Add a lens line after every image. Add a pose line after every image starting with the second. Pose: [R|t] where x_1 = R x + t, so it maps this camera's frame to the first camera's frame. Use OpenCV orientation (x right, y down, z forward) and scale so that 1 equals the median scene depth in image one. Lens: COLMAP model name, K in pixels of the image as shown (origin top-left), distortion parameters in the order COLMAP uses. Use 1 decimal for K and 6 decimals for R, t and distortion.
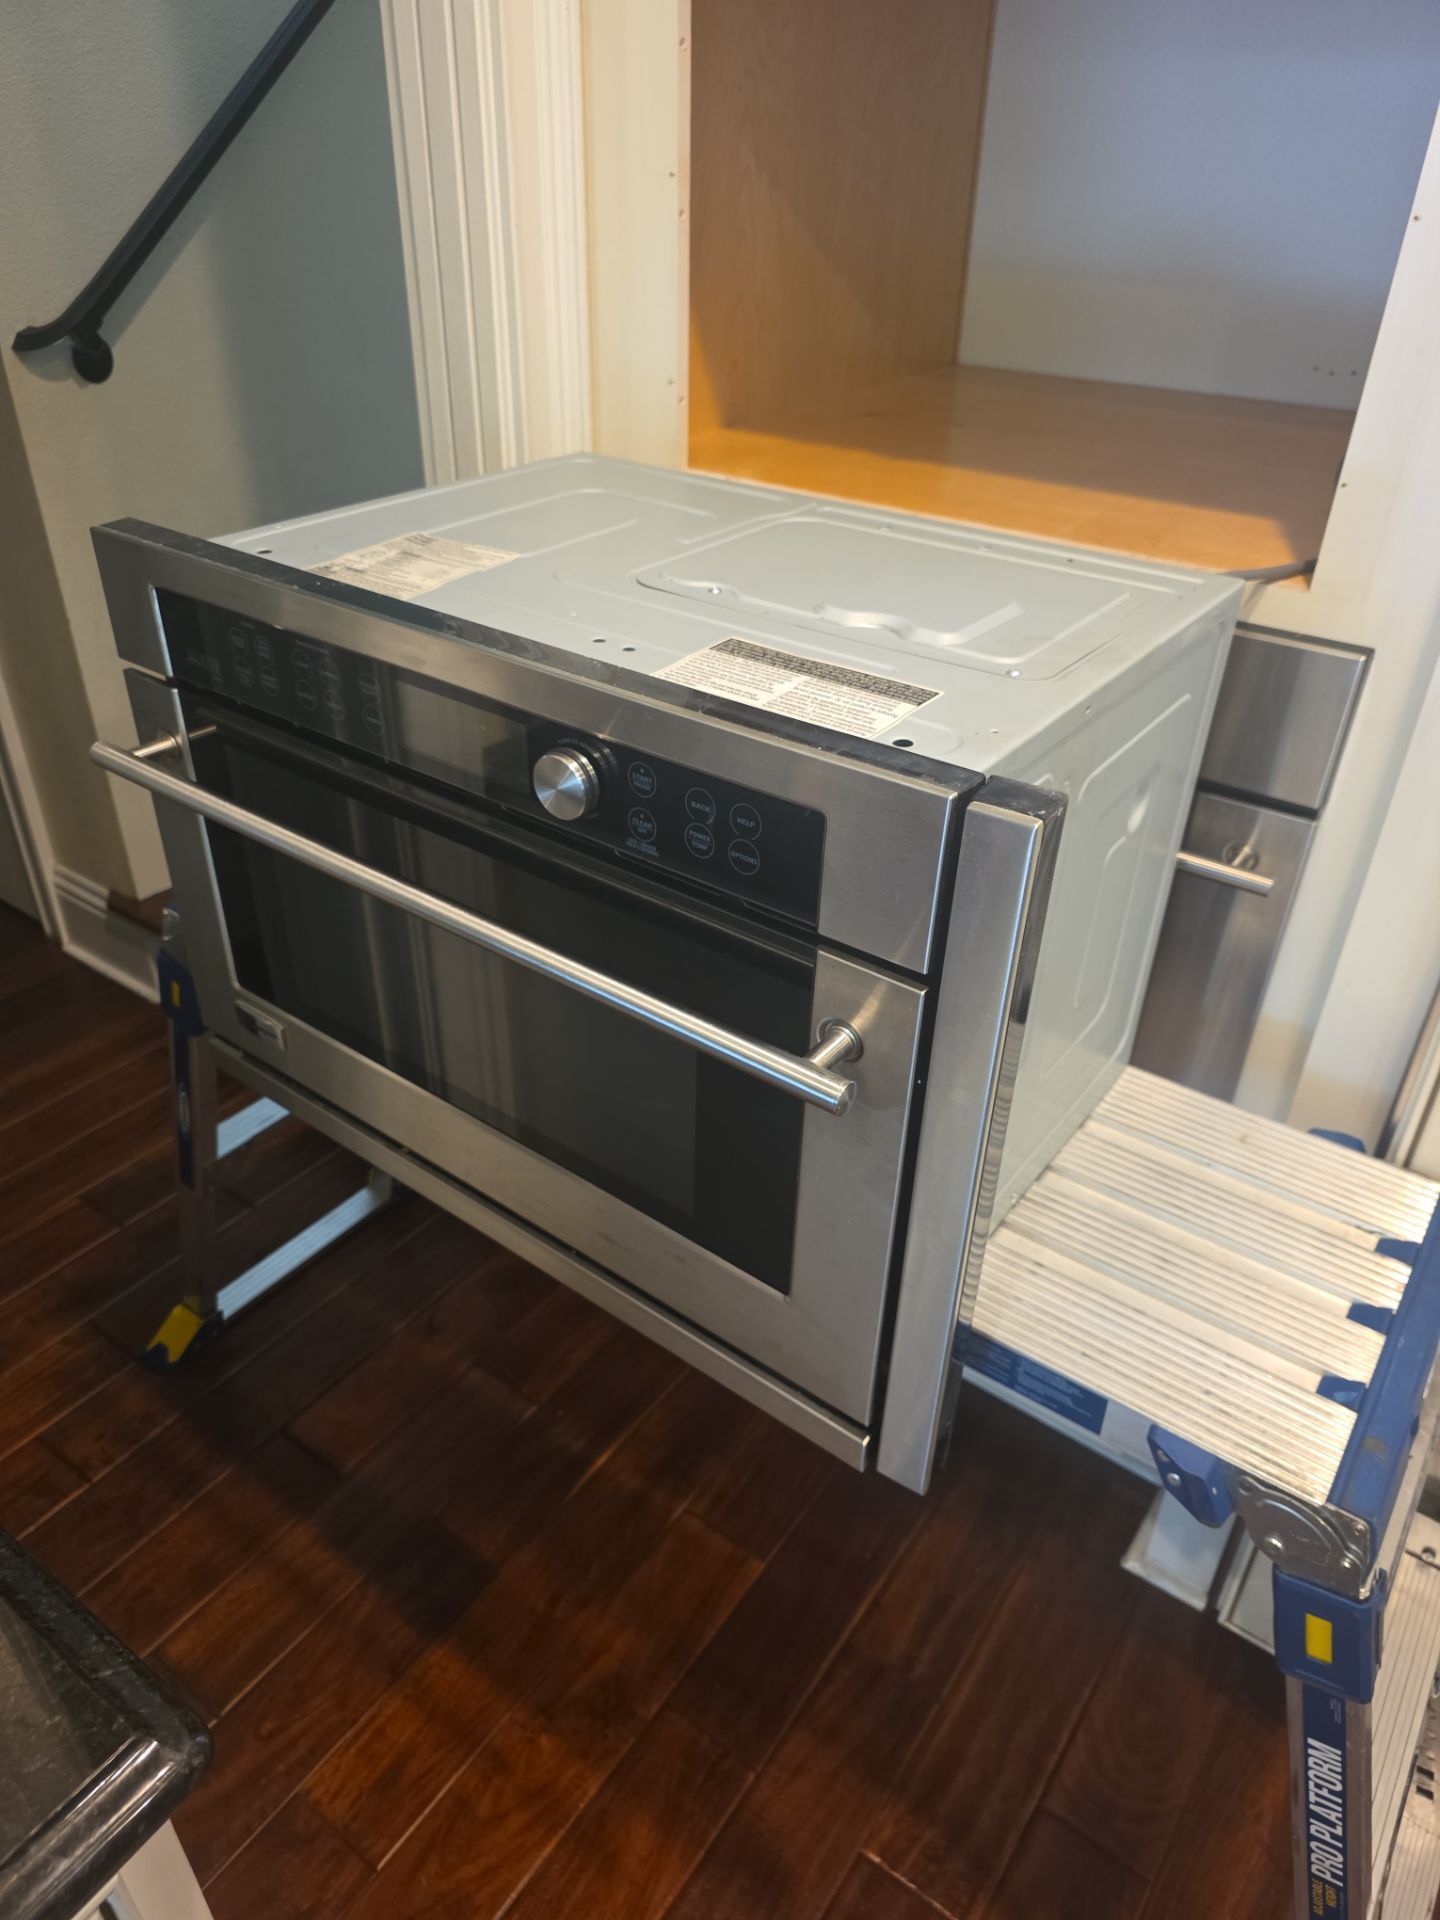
lens RADIAL K [[1307.4, 0, 720.5], [0, 1307.4, 952.9], [0, 0, 1]] dist [-0.011541, -0.007686]
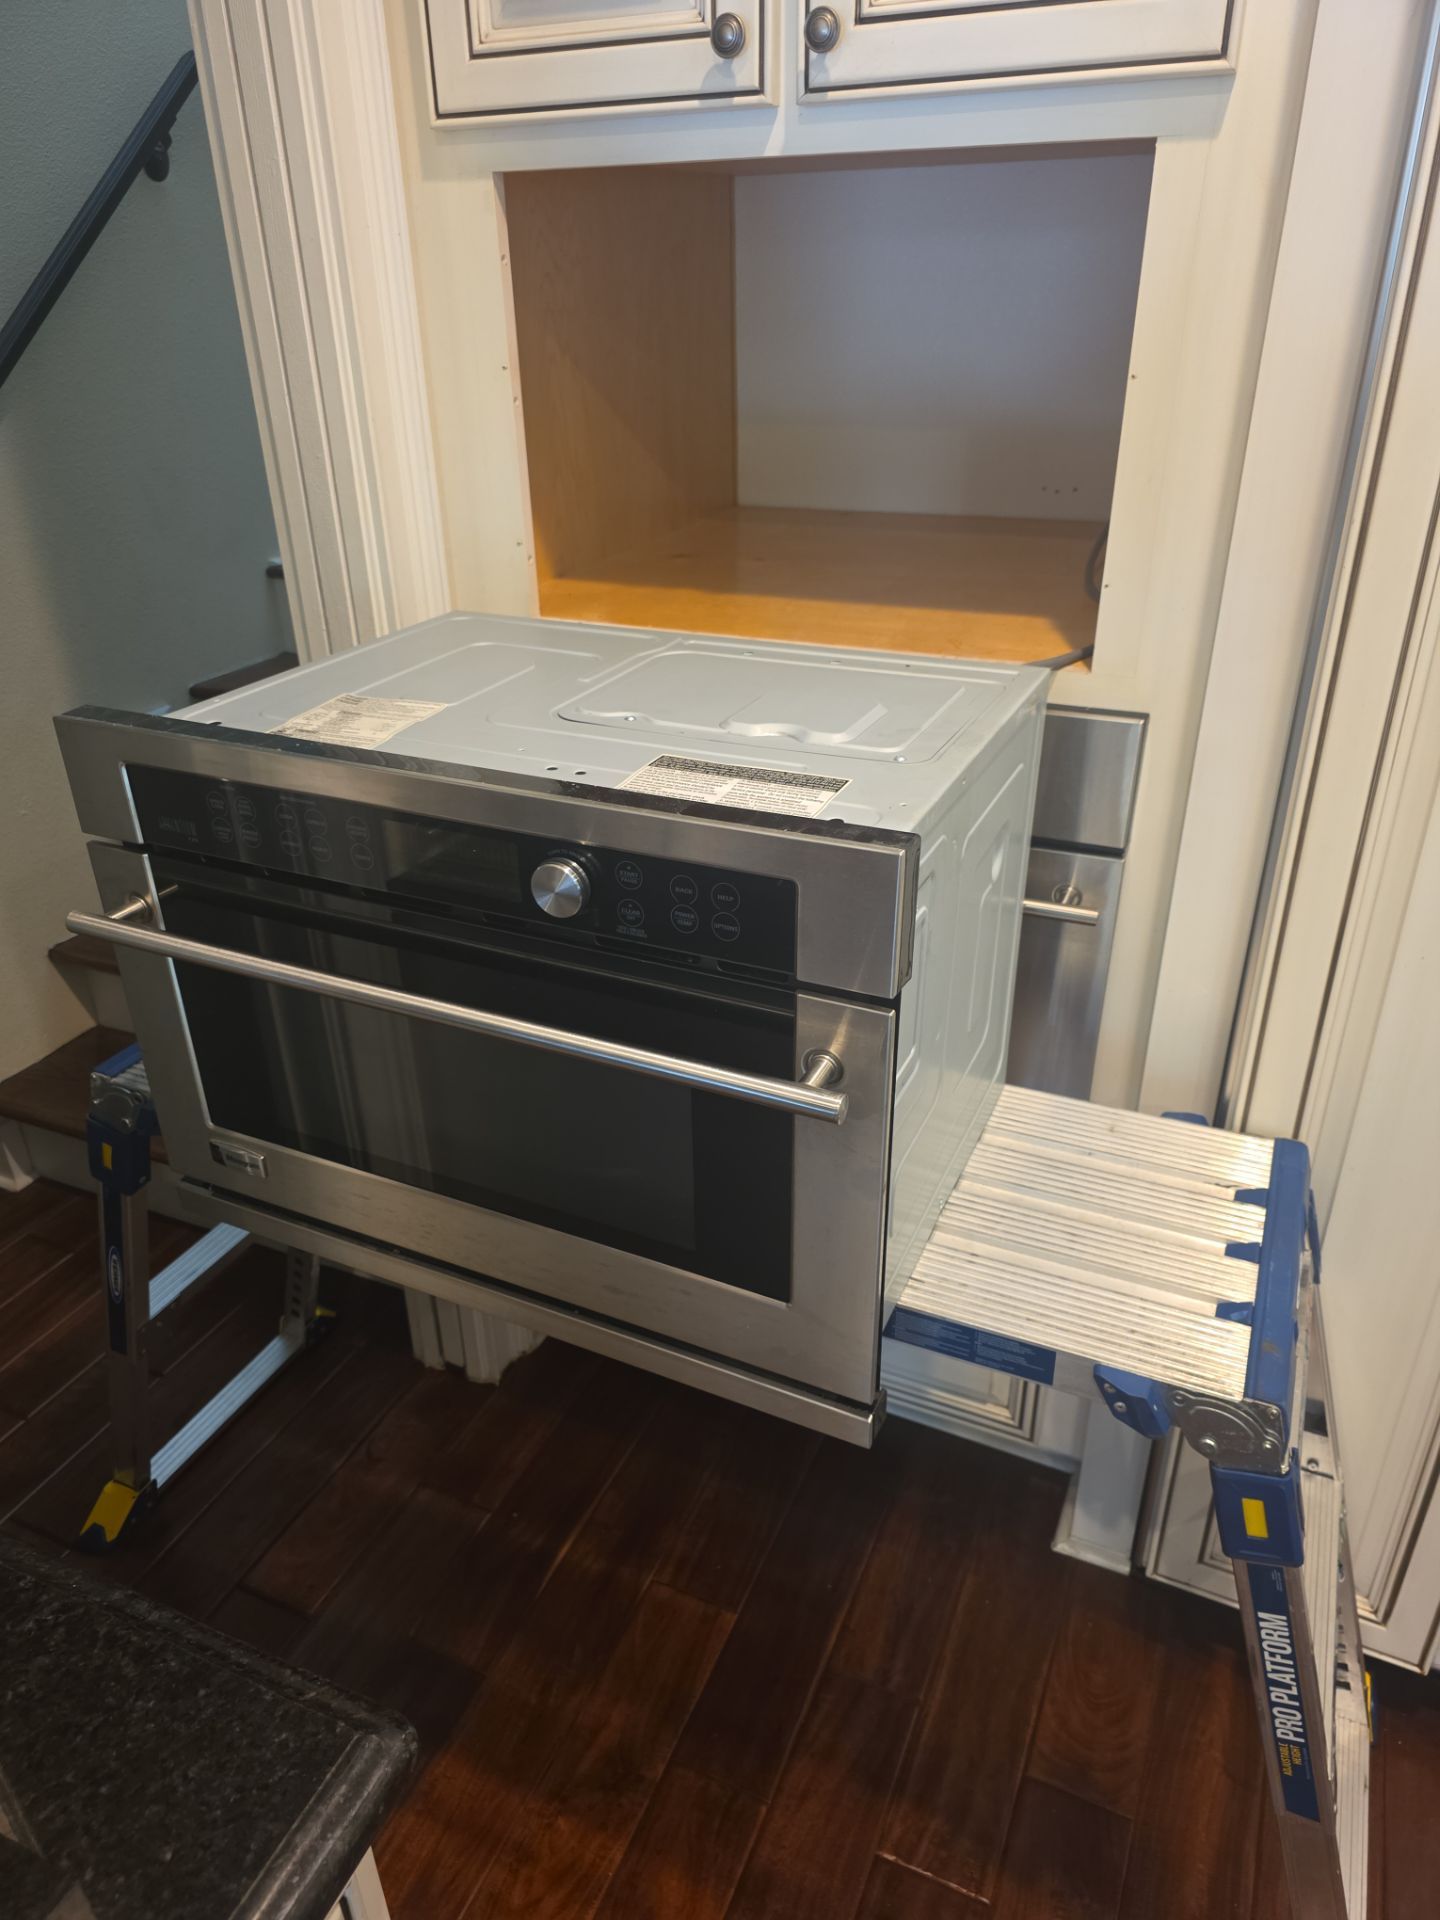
lens RADIAL K [[1307.4, 0, 718.7], [0, 1307.4, 969.8], [0, 0, 1]] dist [-0.011541, -0.007686]
pose [[0.978113, -0.127963, 0.164077, -0.122915], [0.140576, 0.987754, -0.067673, 0.030155], [-0.153408, 0.089257, 0.984124, -0.121446]]
